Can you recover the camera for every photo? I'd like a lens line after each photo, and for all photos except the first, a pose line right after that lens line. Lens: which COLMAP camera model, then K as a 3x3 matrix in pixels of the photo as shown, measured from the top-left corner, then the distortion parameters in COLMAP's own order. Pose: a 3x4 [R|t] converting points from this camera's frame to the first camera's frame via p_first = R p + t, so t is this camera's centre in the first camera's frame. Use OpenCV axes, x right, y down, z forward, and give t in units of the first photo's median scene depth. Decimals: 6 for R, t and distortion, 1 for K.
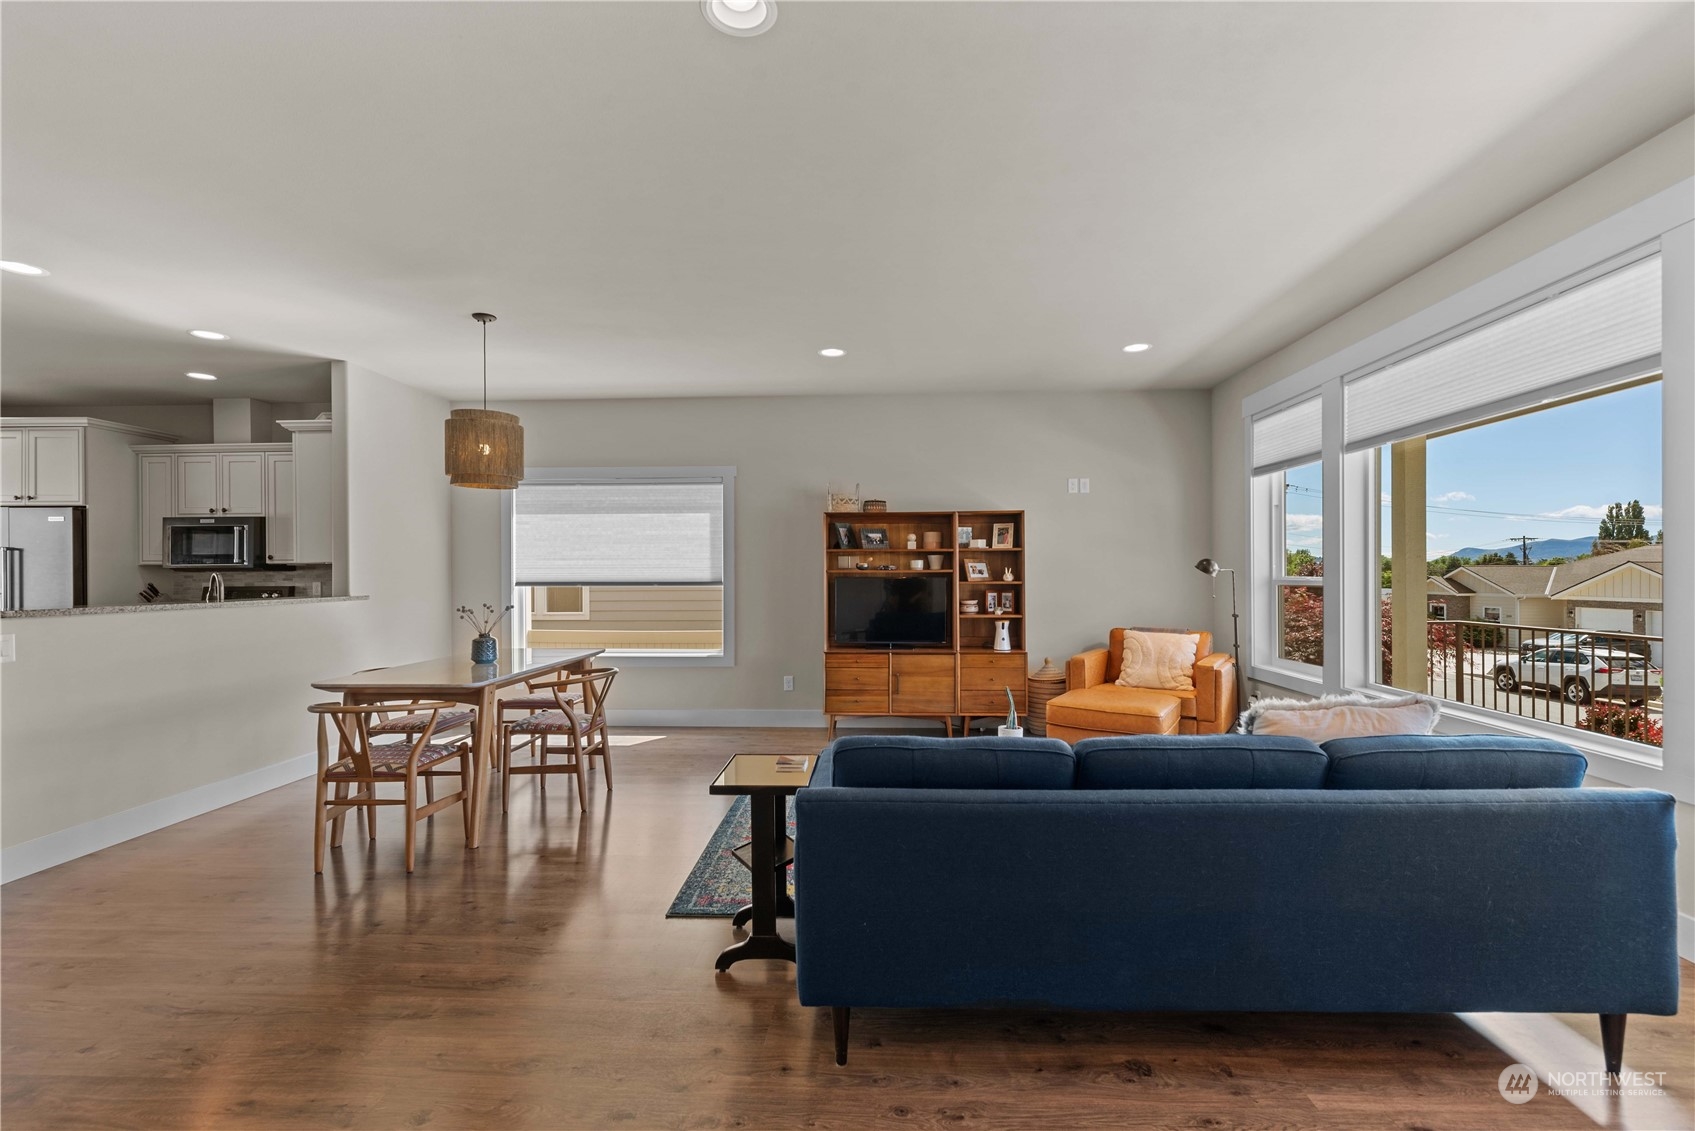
lens RADIAL K [[742.7, 0, 858.0], [0, 742.7, 584.3], [0, 0, 1]] dist [-0.000050, 0.000025]
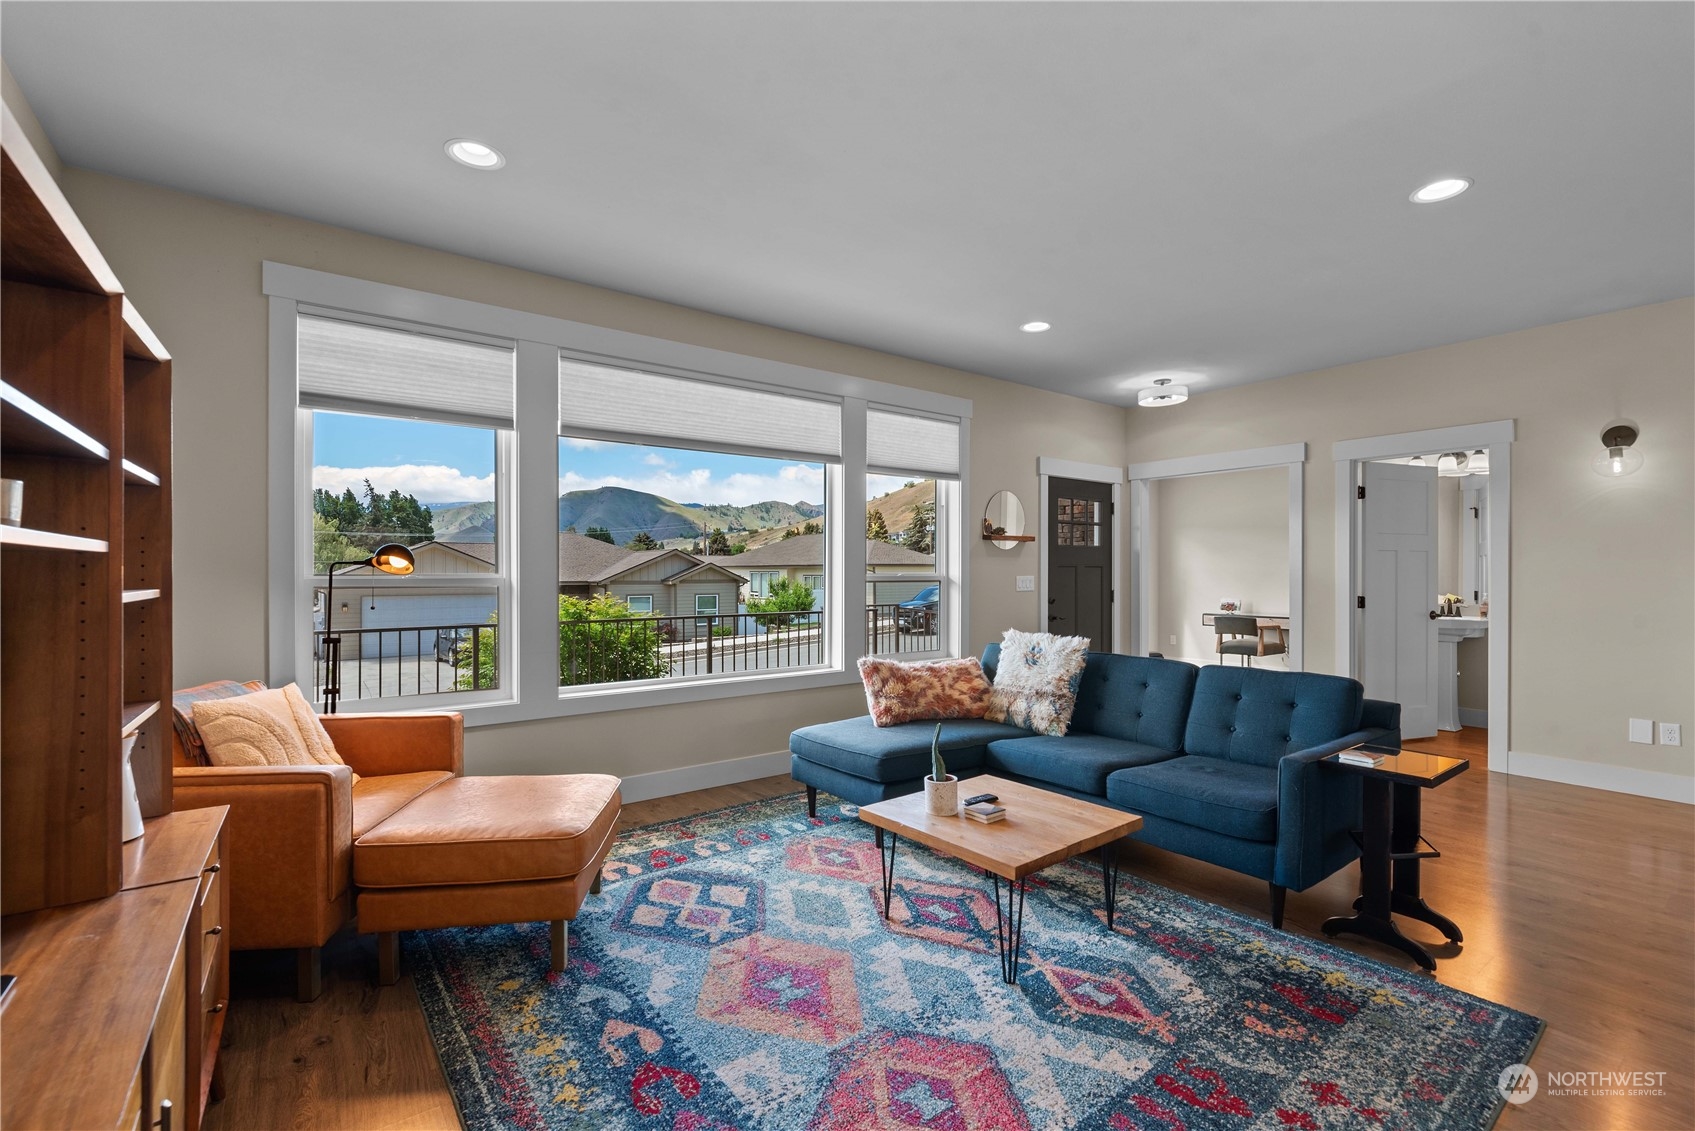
lens RADIAL K [[742.7, 0, 851.0], [0, 742.7, 577.6], [0, 0, 1]] dist [-0.000050, 0.000025]
pose [[-0.632949, -0.000028, 0.774194, -0.190106], [0.015596, 0.999797, 0.012787, -0.008823], [-0.774037, 0.020168, -0.632820, 0.966269]]
